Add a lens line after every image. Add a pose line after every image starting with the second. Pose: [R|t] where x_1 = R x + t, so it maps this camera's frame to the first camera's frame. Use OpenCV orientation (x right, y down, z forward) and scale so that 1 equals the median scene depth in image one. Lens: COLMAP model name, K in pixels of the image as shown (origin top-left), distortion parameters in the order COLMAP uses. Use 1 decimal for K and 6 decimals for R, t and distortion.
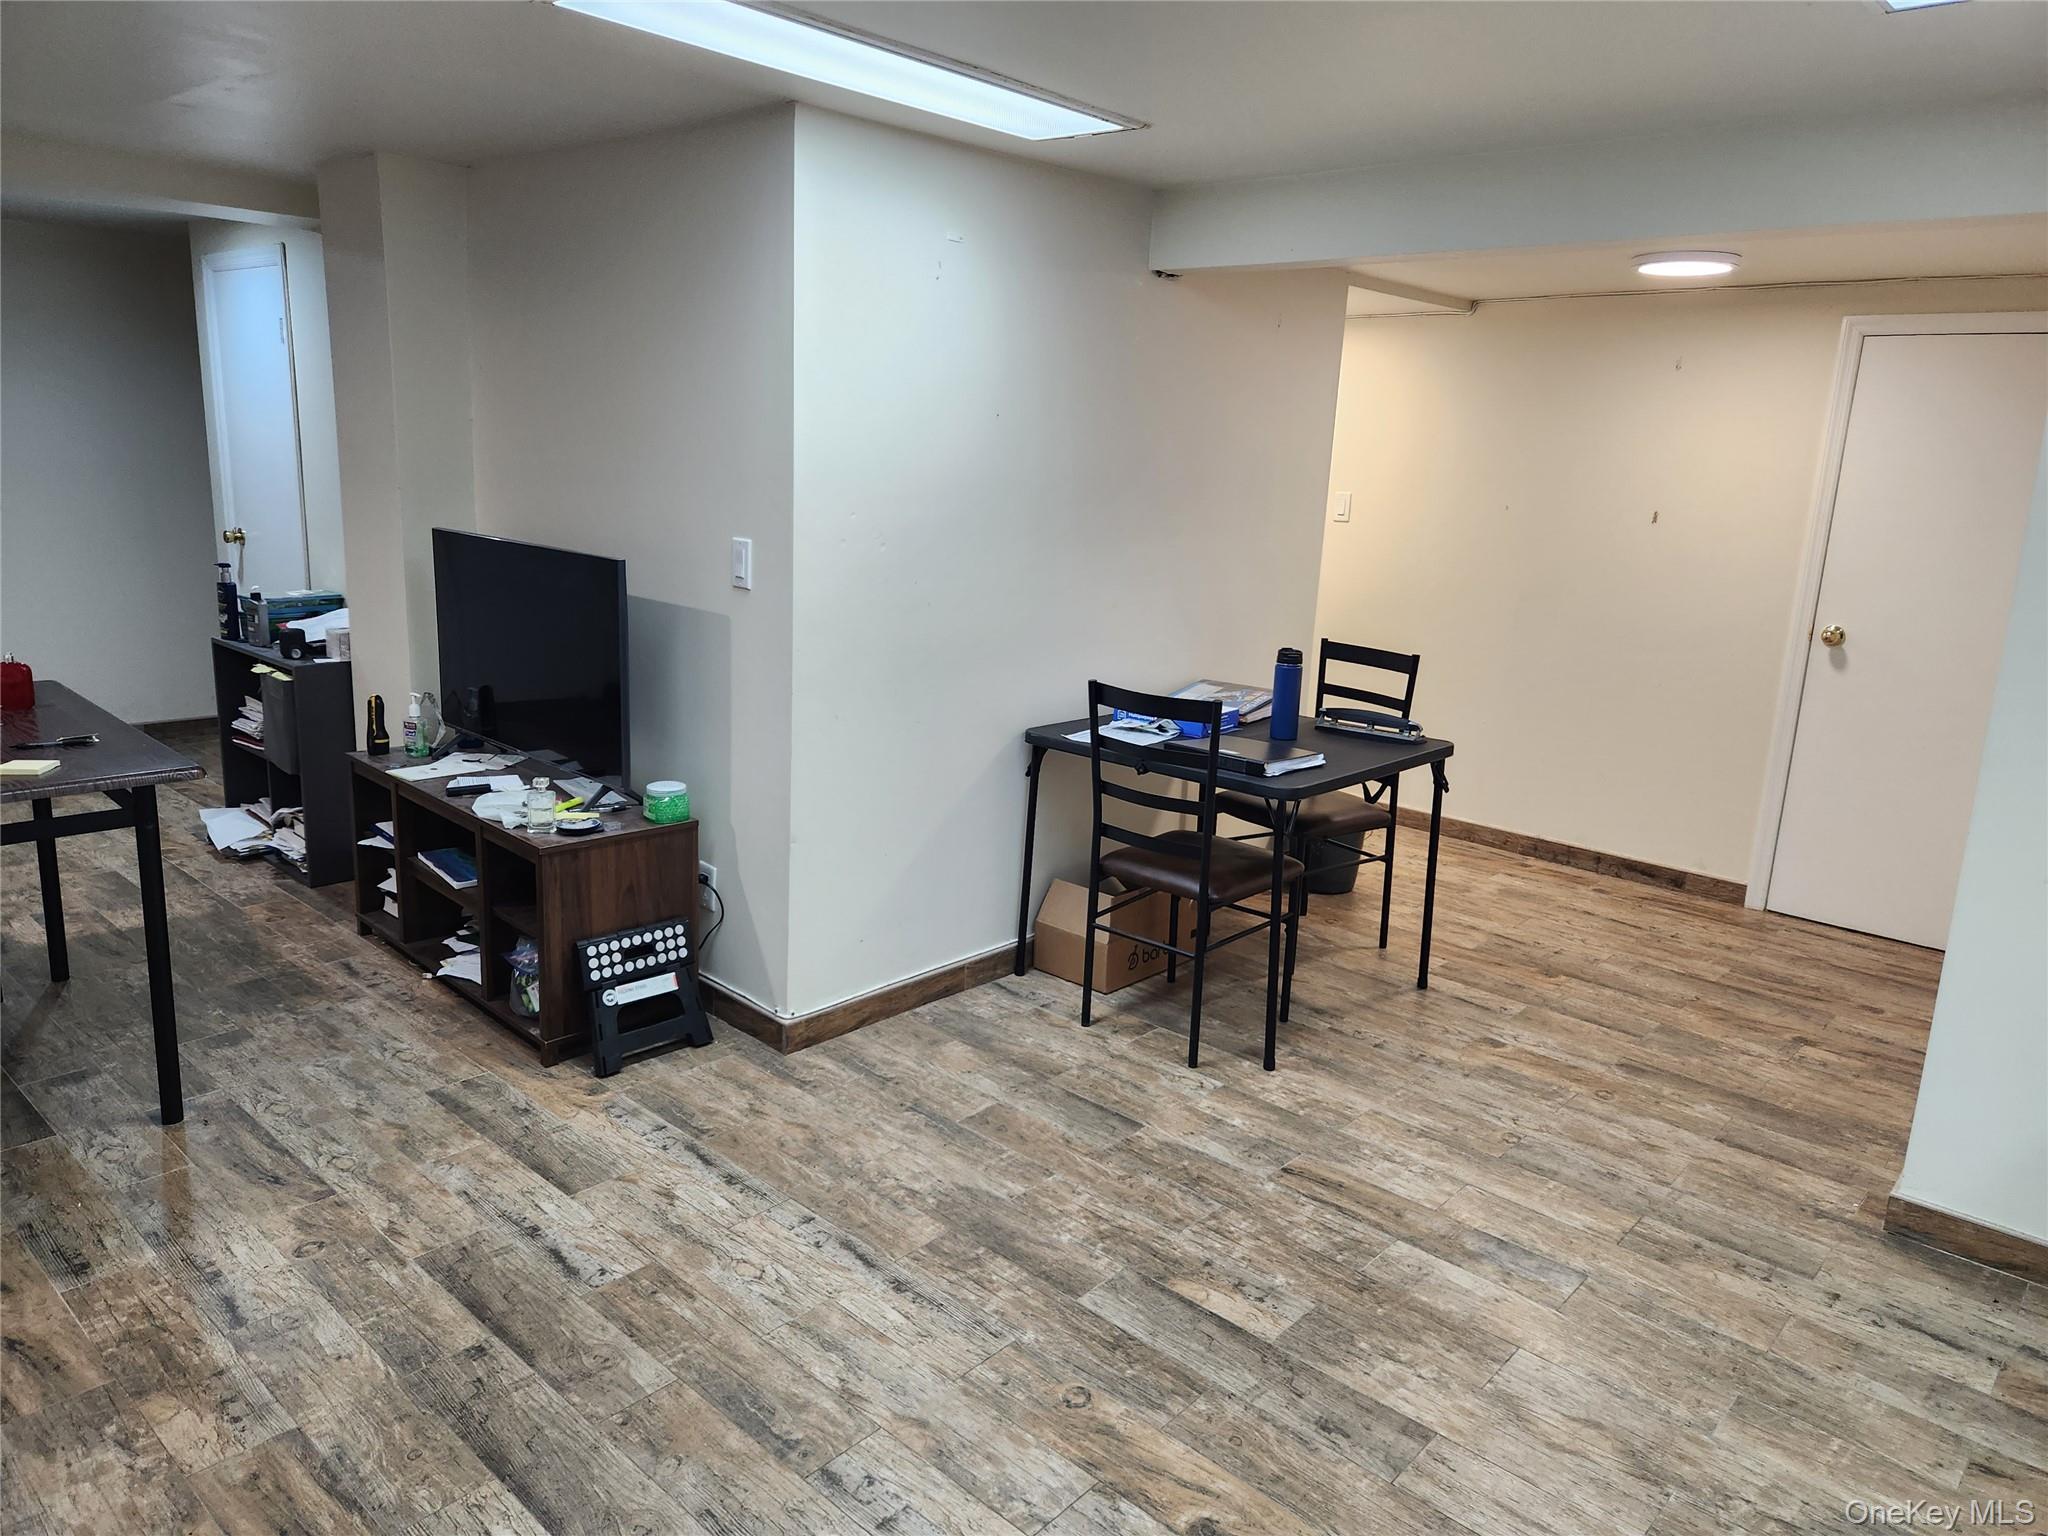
lens RADIAL K [[1364.2, 0, 1018.9], [0, 1364.2, 758.8], [0, 0, 1]] dist [0.116481, -0.088662]
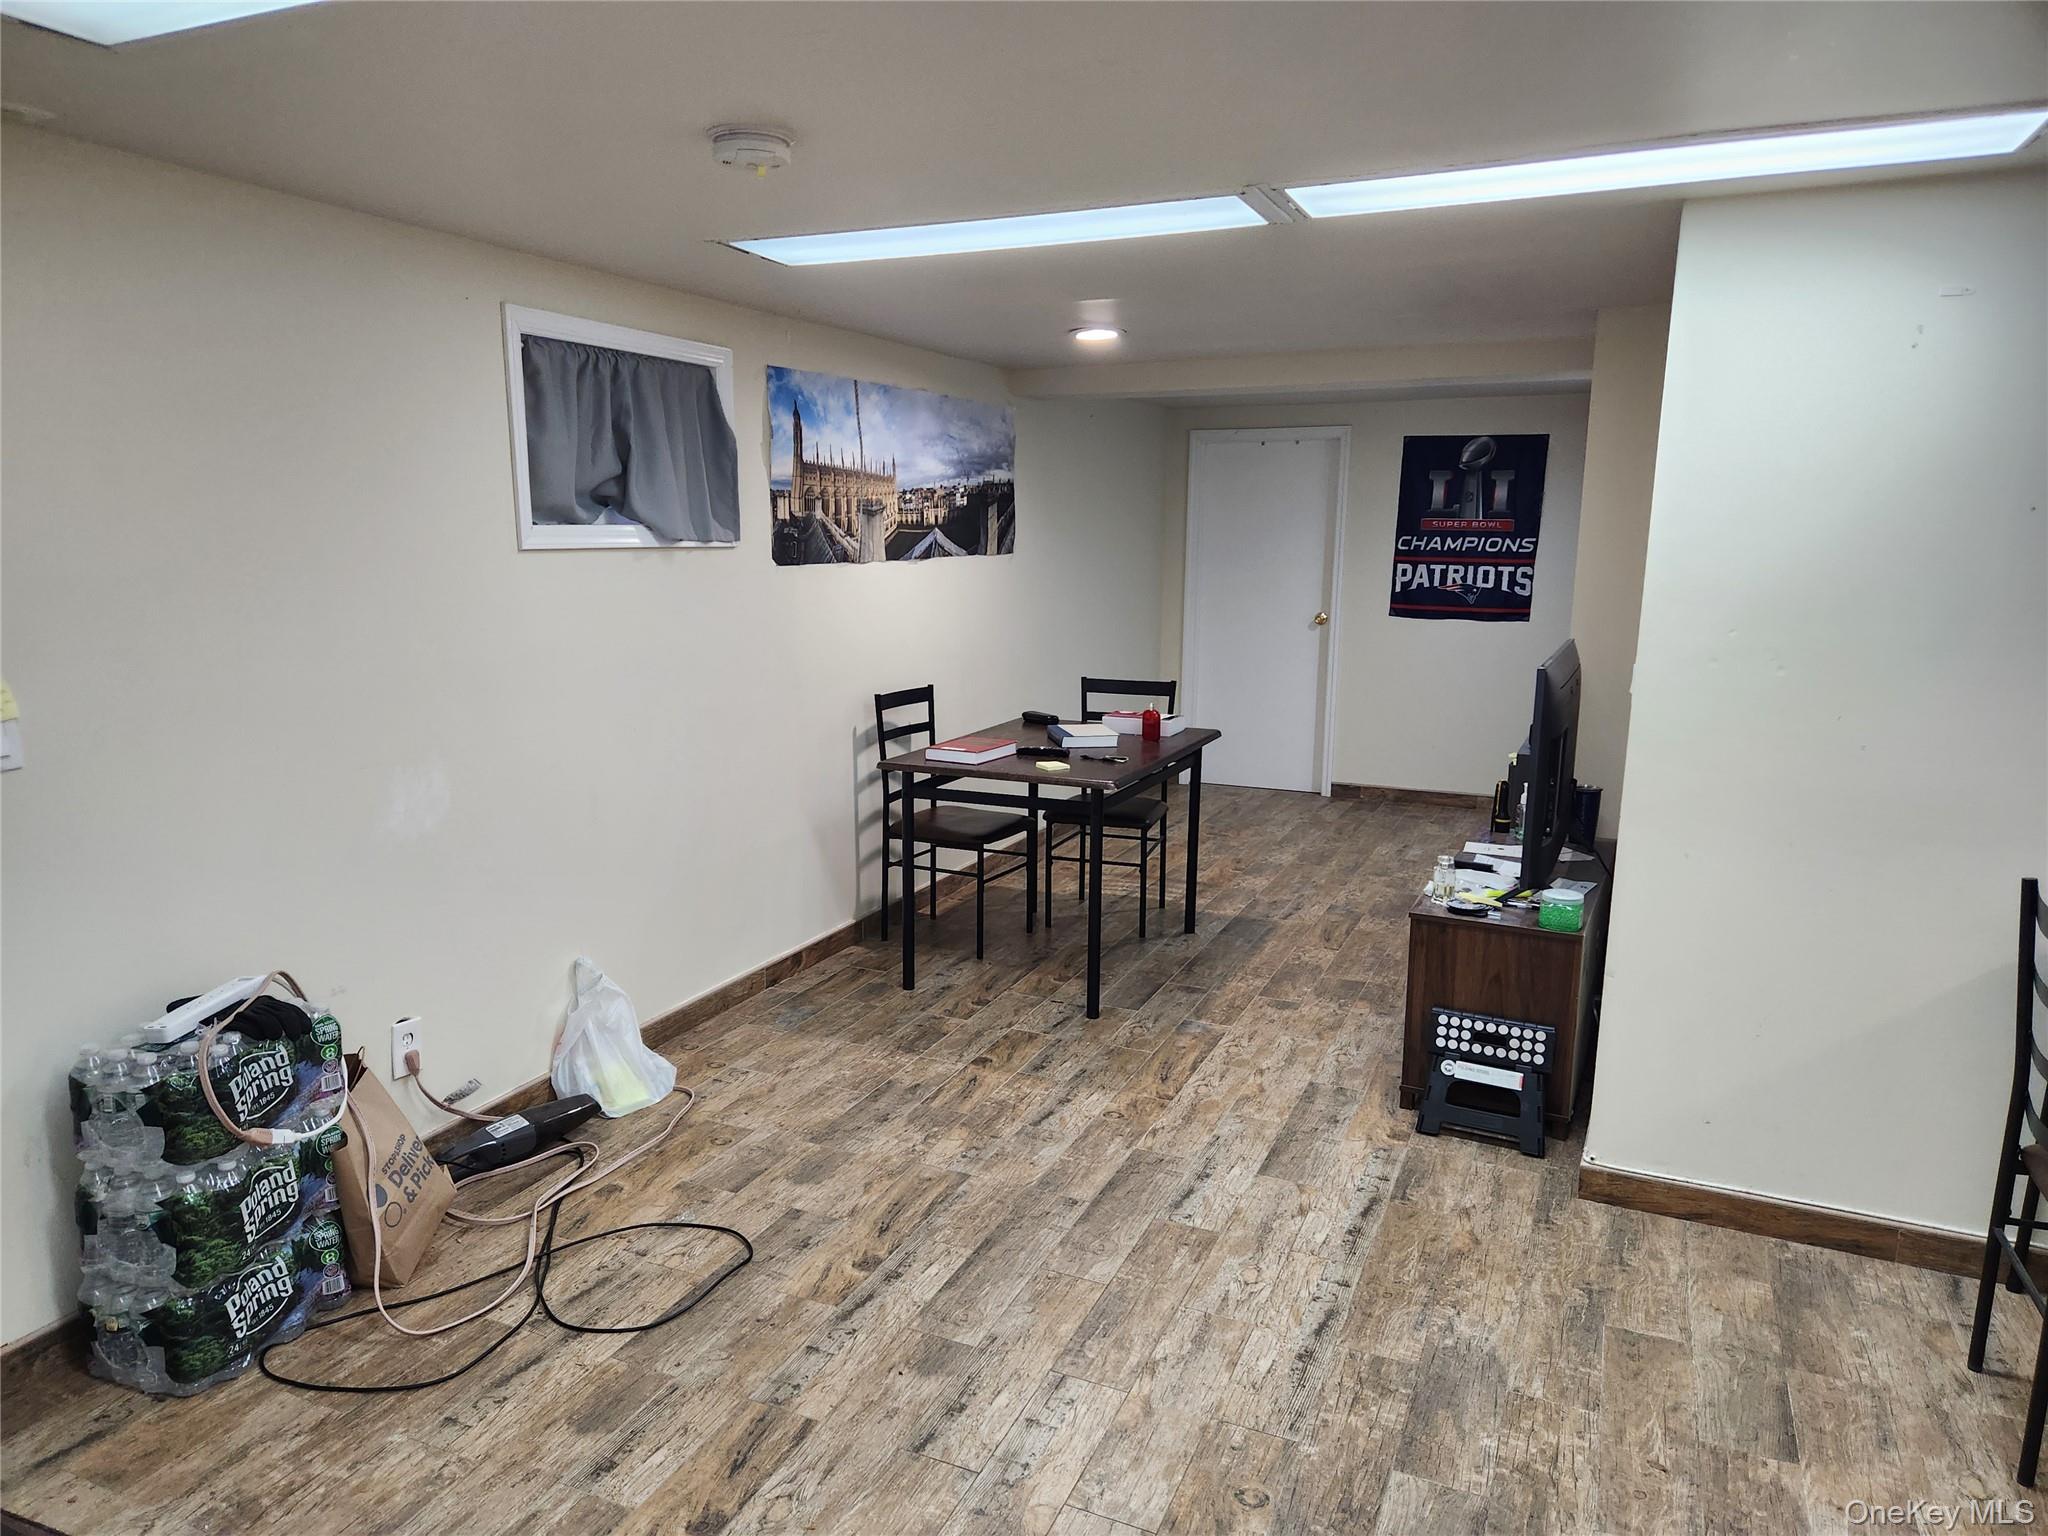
lens RADIAL K [[1364.2, 0, 1018.9], [0, 1364.2, 758.8], [0, 0, 1]] dist [0.116481, -0.088662]
pose [[0.323519, 0.118182, -0.938812, 0.591397], [-0.204139, 0.977522, 0.052708, -0.052369], [0.923939, 0.174596, 0.340373, 0.281737]]
